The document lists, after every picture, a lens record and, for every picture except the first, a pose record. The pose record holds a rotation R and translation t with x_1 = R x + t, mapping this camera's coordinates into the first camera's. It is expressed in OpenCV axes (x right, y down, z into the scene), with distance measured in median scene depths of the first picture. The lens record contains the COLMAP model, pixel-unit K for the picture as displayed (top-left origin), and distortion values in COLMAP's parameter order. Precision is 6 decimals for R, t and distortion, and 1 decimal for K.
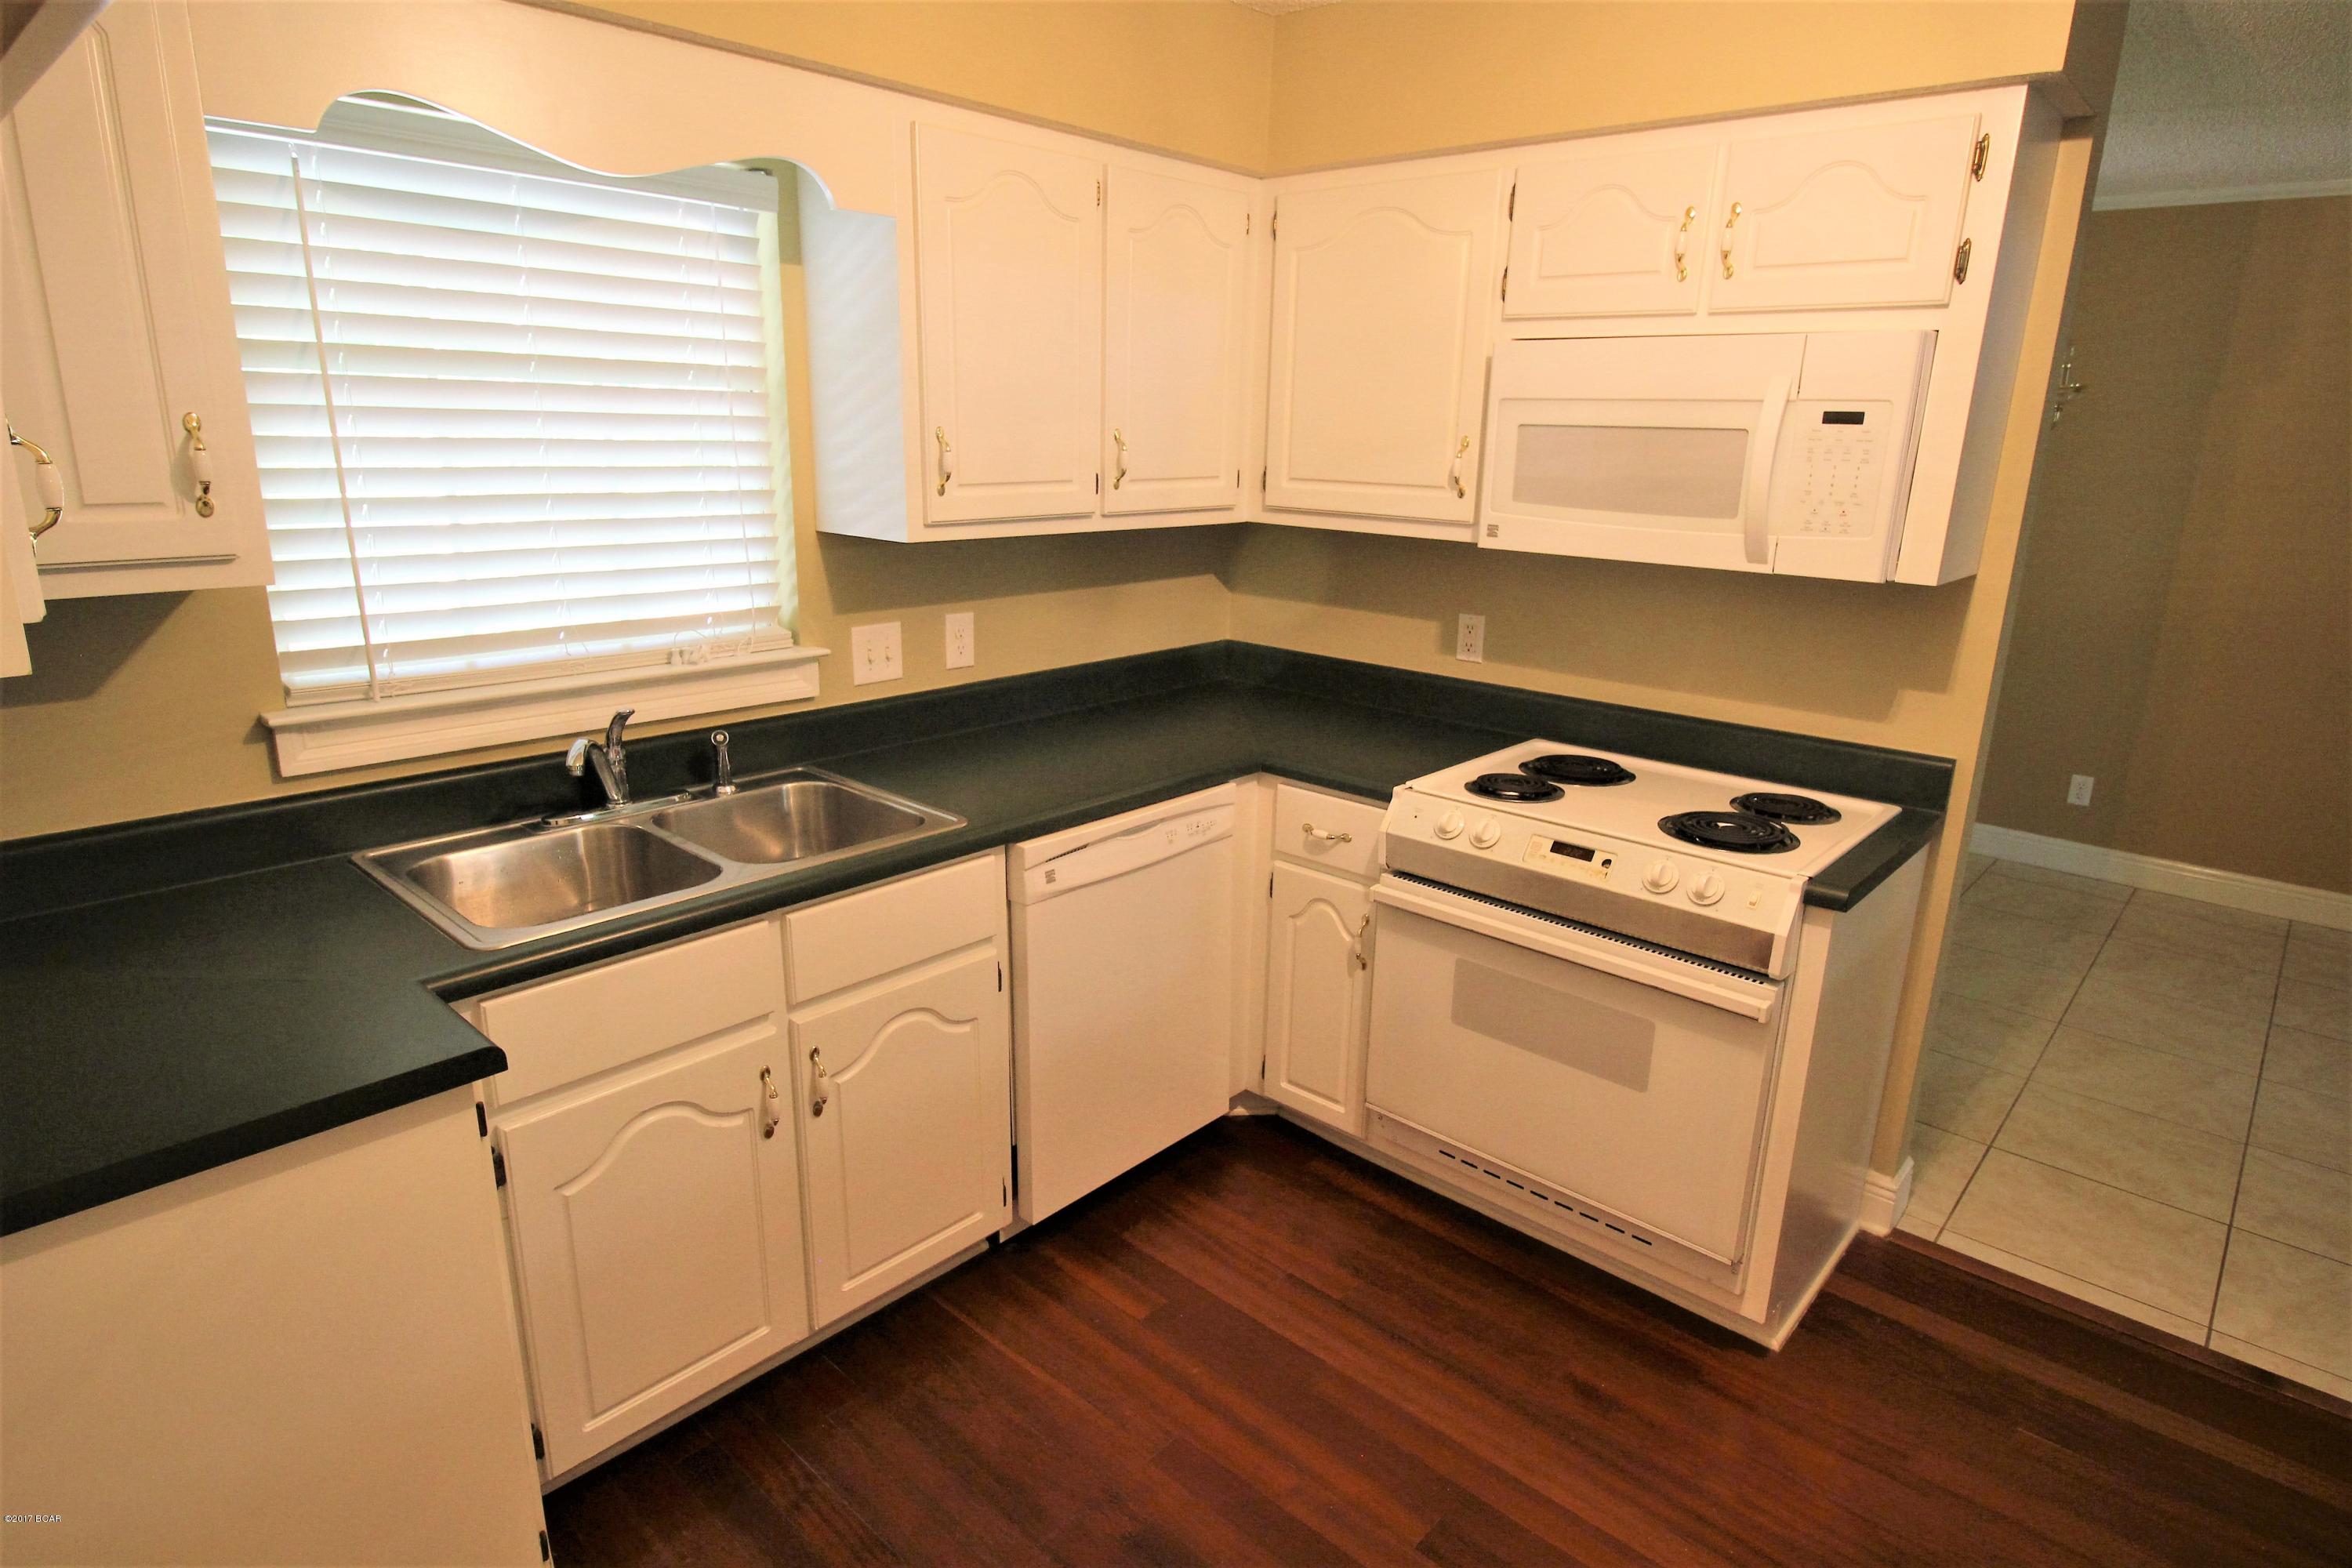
lens RADIAL K [[1292.5, 0, 1172.6], [0, 1292.5, 784.6], [0, 0, 1]] dist [-0.004595, -0.003426]
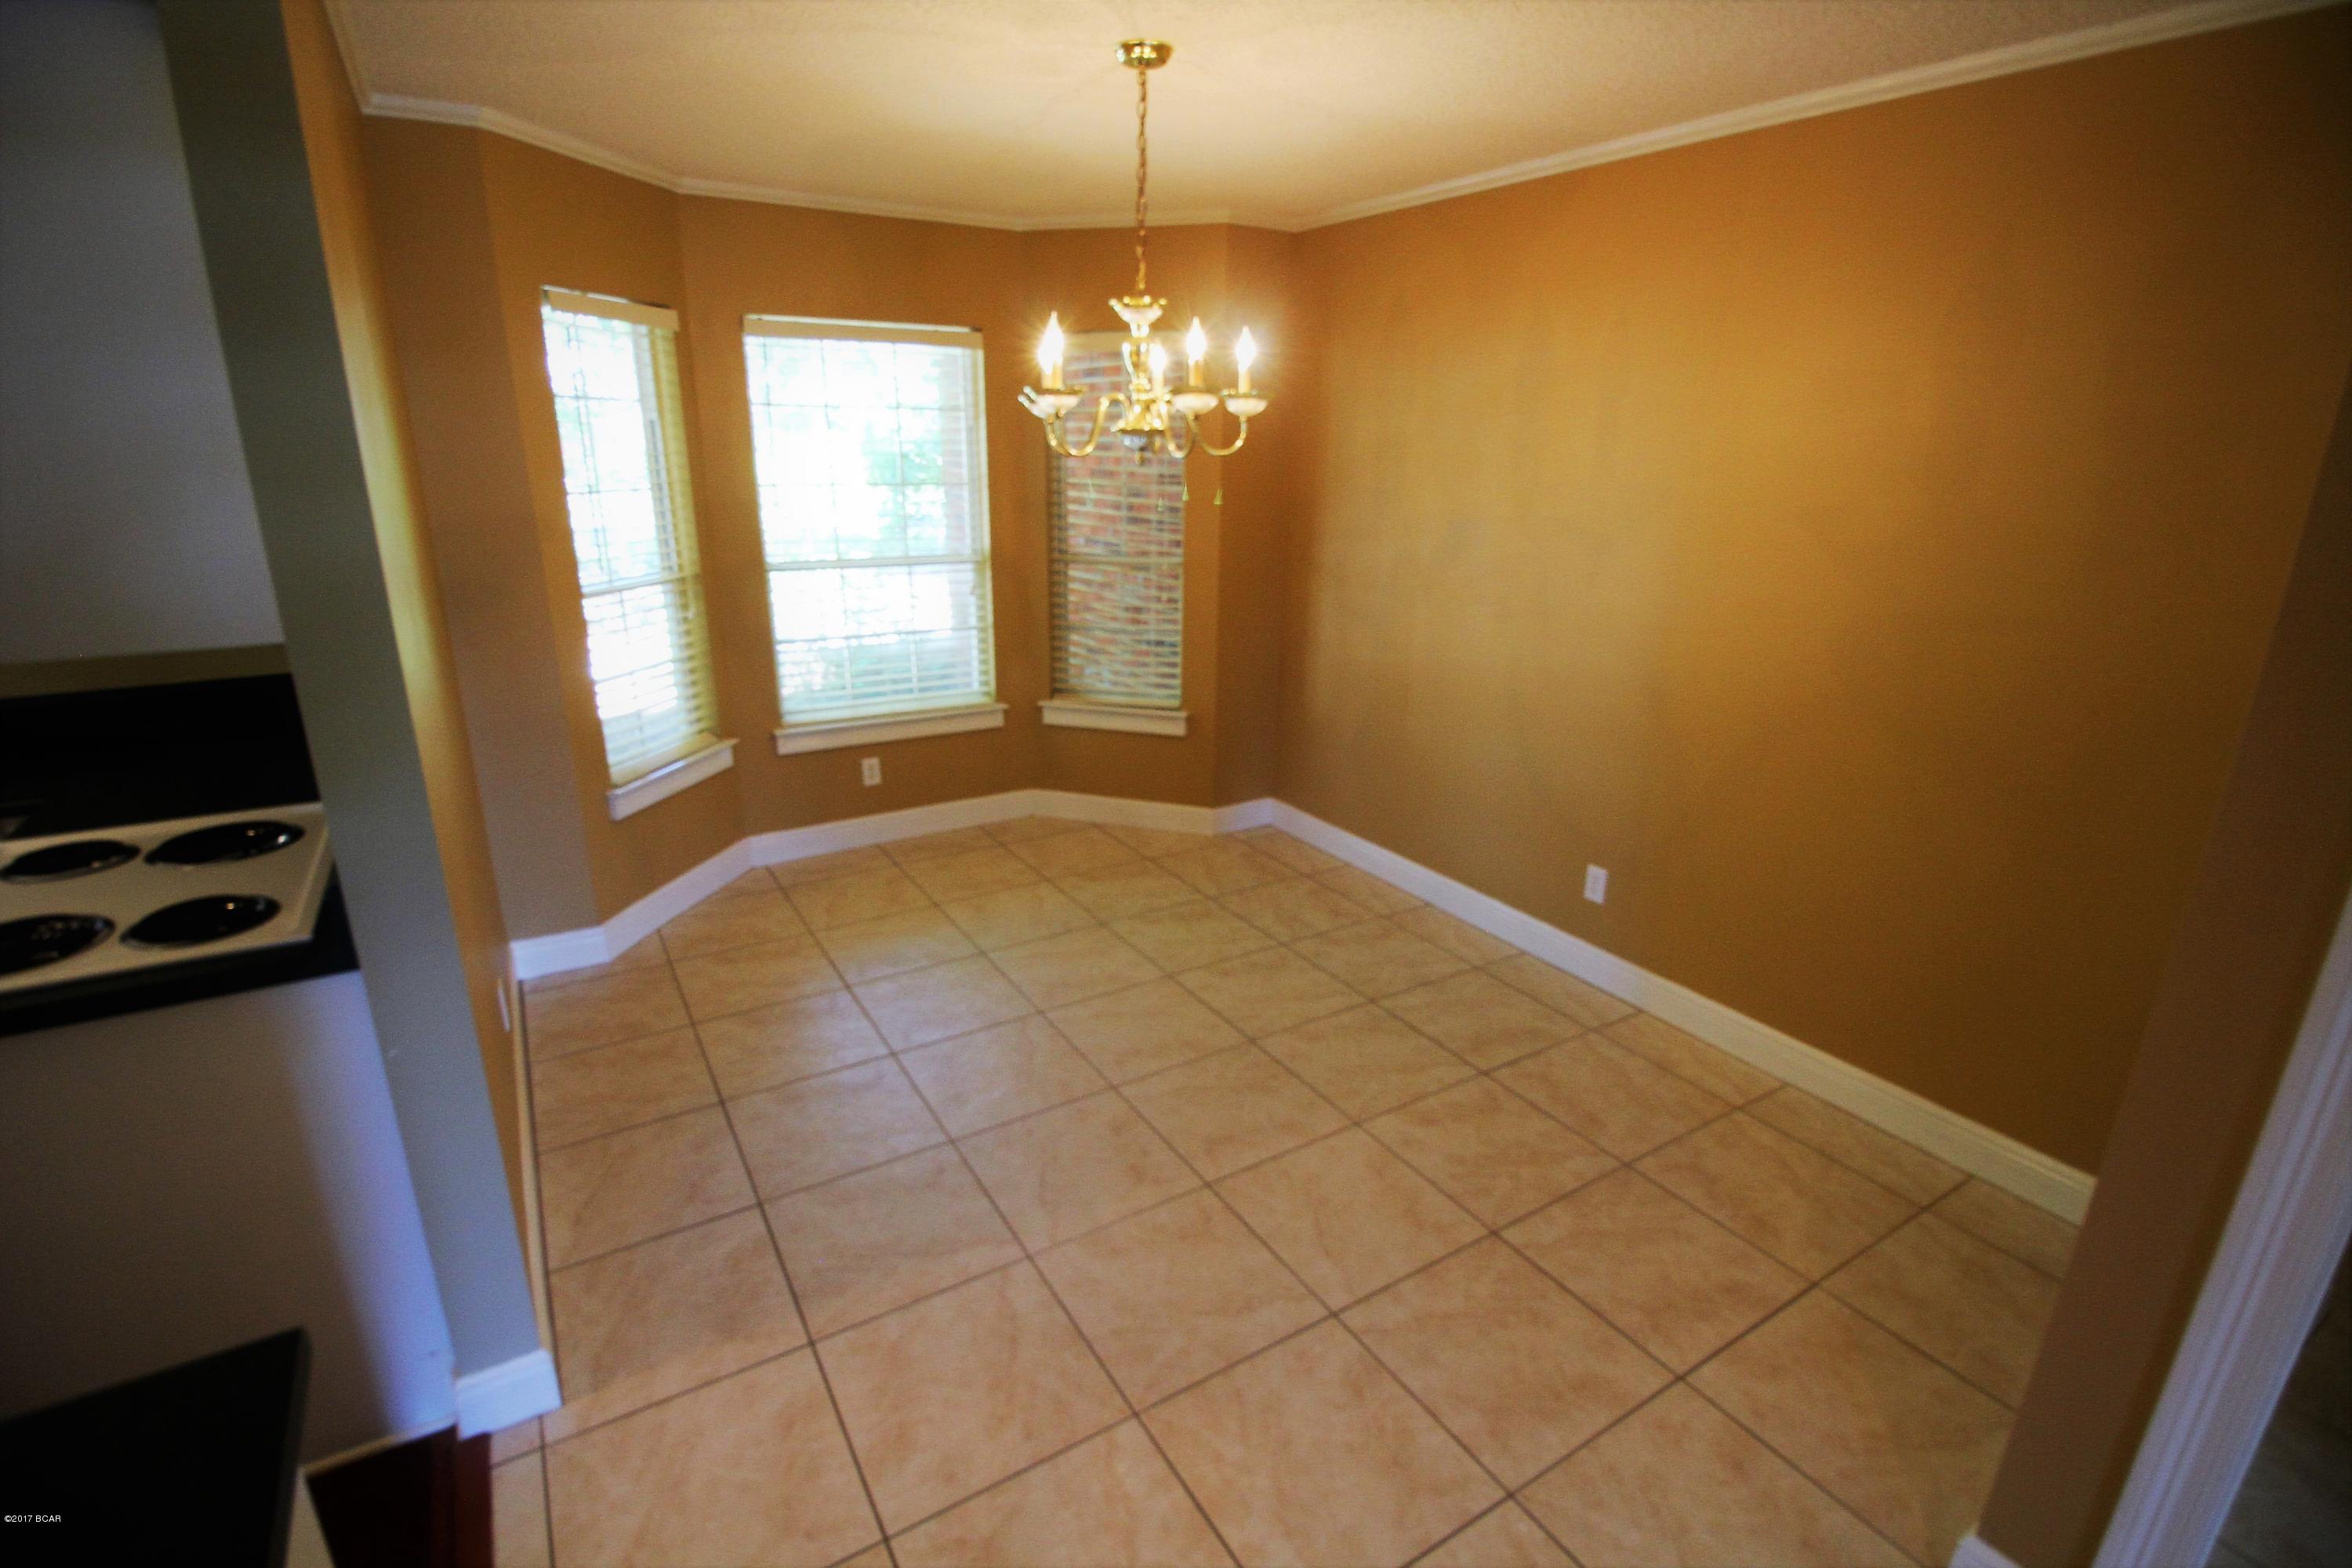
lens RADIAL K [[1088.8, 0, 1162.4], [0, 1088.8, 791.2], [0, 0, 1]] dist [-0.012140, -0.005136]
pose [[0.962077, 0.078394, -0.261271, 1.184434], [-0.068228, 0.996525, 0.047774, -0.133620], [0.264108, -0.028137, 0.964083, 0.492764]]
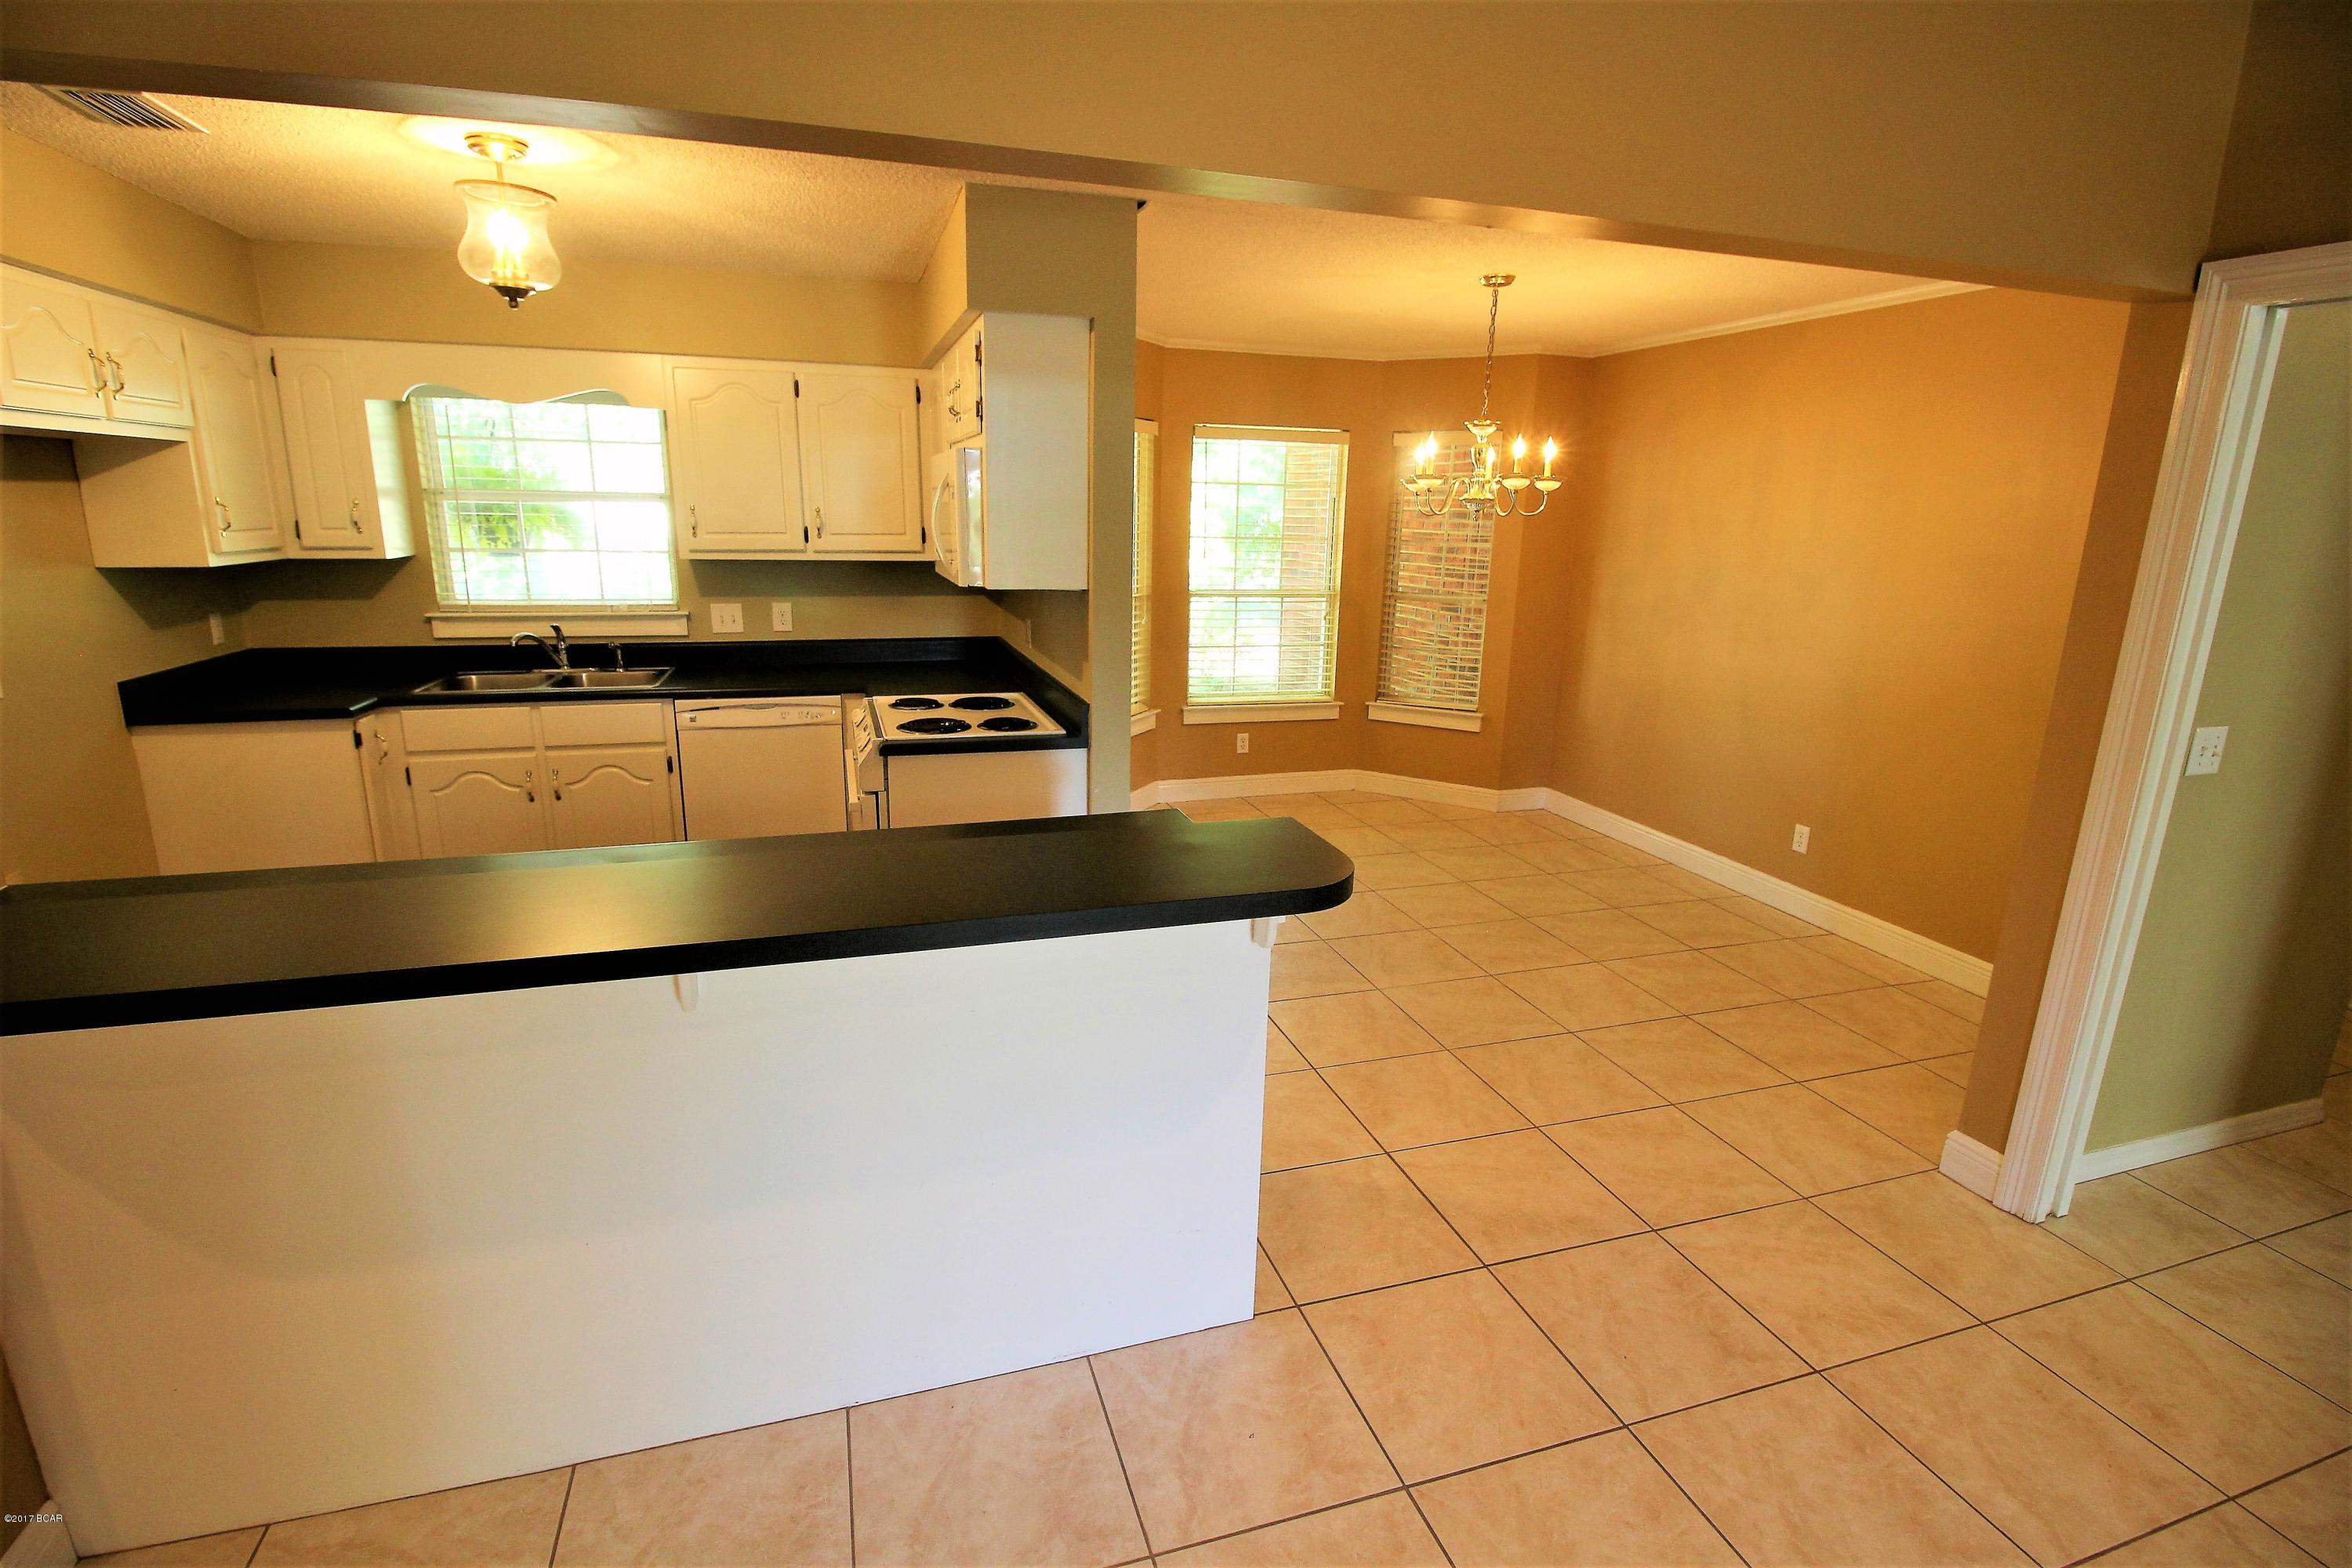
lens RADIAL K [[1088.8, 0, 1156.5], [0, 1088.8, 784.5], [0, 0, 1]] dist [-0.012140, -0.005136]
pose [[0.862974, 0.122091, -0.490275, 1.306295], [-0.138378, 0.990375, 0.003058, 0.061647], [0.485929, 0.065204, 0.871563, -0.139698]]
